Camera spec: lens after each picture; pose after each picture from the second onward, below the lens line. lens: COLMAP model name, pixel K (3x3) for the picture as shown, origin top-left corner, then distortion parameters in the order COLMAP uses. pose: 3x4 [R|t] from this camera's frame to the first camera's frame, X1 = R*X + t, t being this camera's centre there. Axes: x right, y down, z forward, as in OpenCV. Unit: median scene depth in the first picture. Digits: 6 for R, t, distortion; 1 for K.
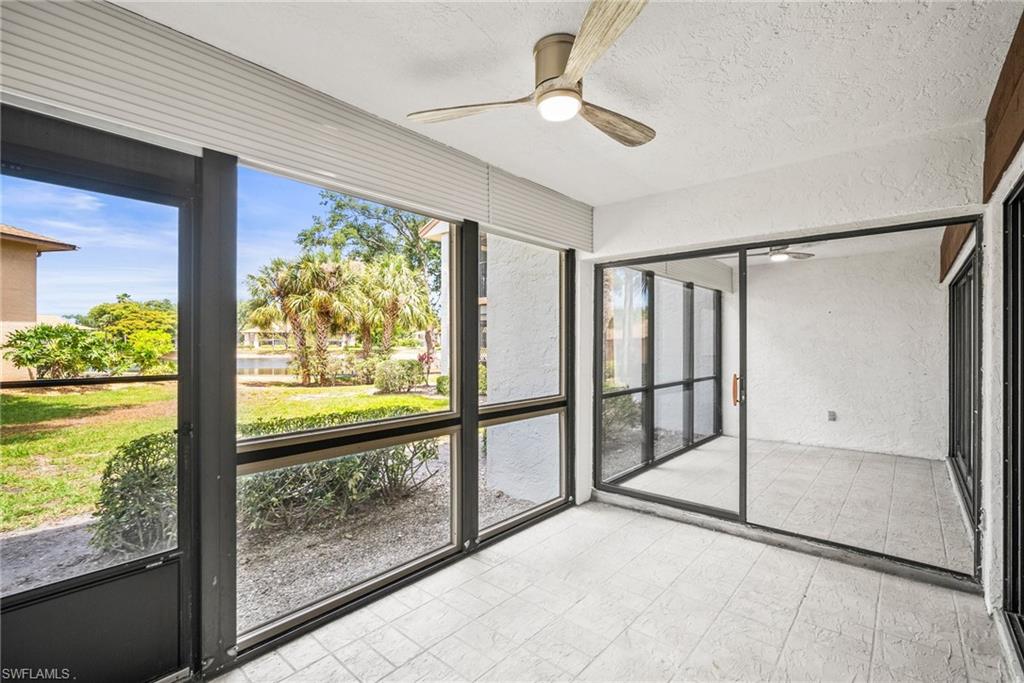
lens RADIAL K [[453.5, 0, 517.7], [0, 453.5, 343.2], [0, 0, 1]] dist [-0.016106, 0.002467]
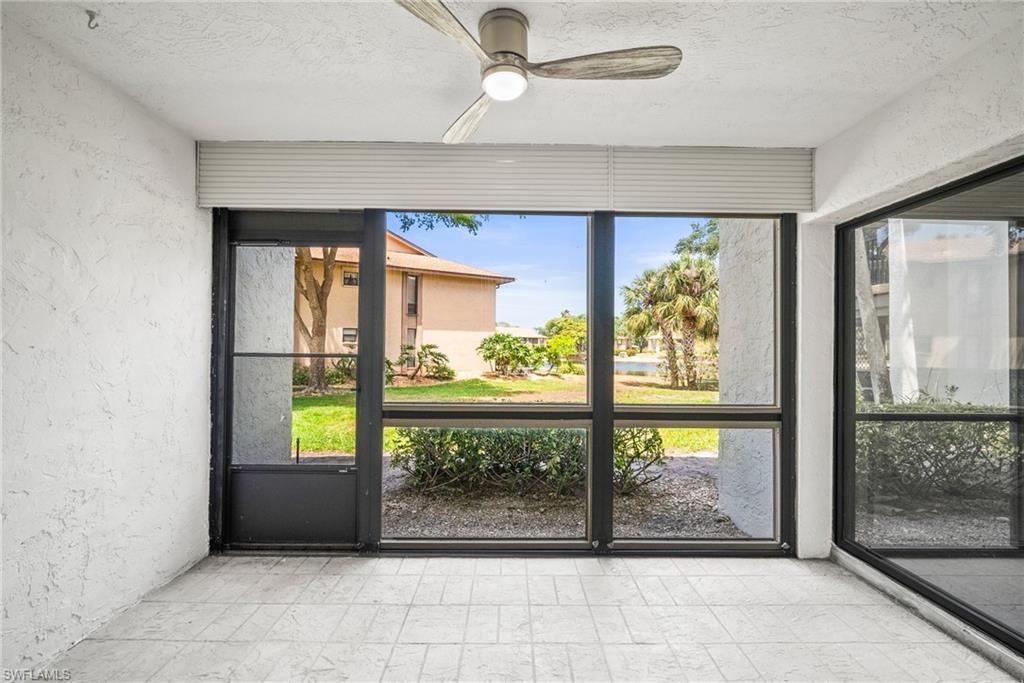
lens RADIAL K [[453.5, 0, 515.9], [0, 453.5, 340.9], [0, 0, 1]] dist [-0.016106, 0.002467]
pose [[0.666171, -0.006594, -0.745770, 0.259434], [-0.007576, 0.999849, -0.015608, 0.014398], [0.745761, 0.016048, 0.666021, 0.117284]]
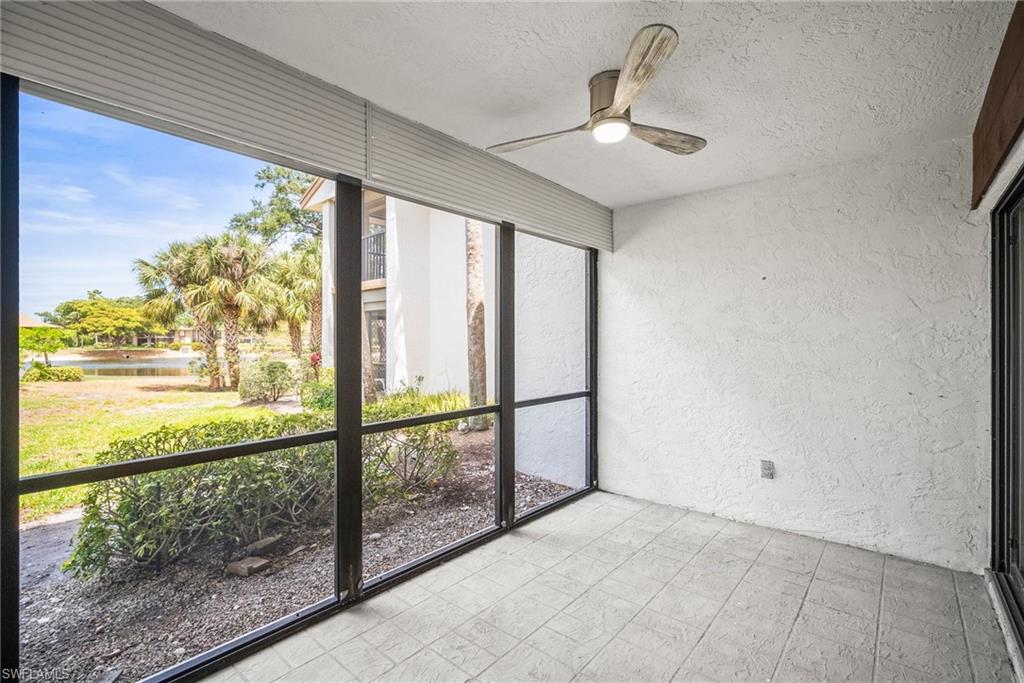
lens RADIAL K [[453.5, 0, 521.8], [0, 453.5, 341.4], [0, 0, 1]] dist [-0.016106, 0.002467]
pose [[0.999938, -0.002137, 0.010969, 0.428700], [0.002126, 0.999997, 0.000992, 0.006326], [-0.010971, -0.000968, 0.999939, 0.497152]]
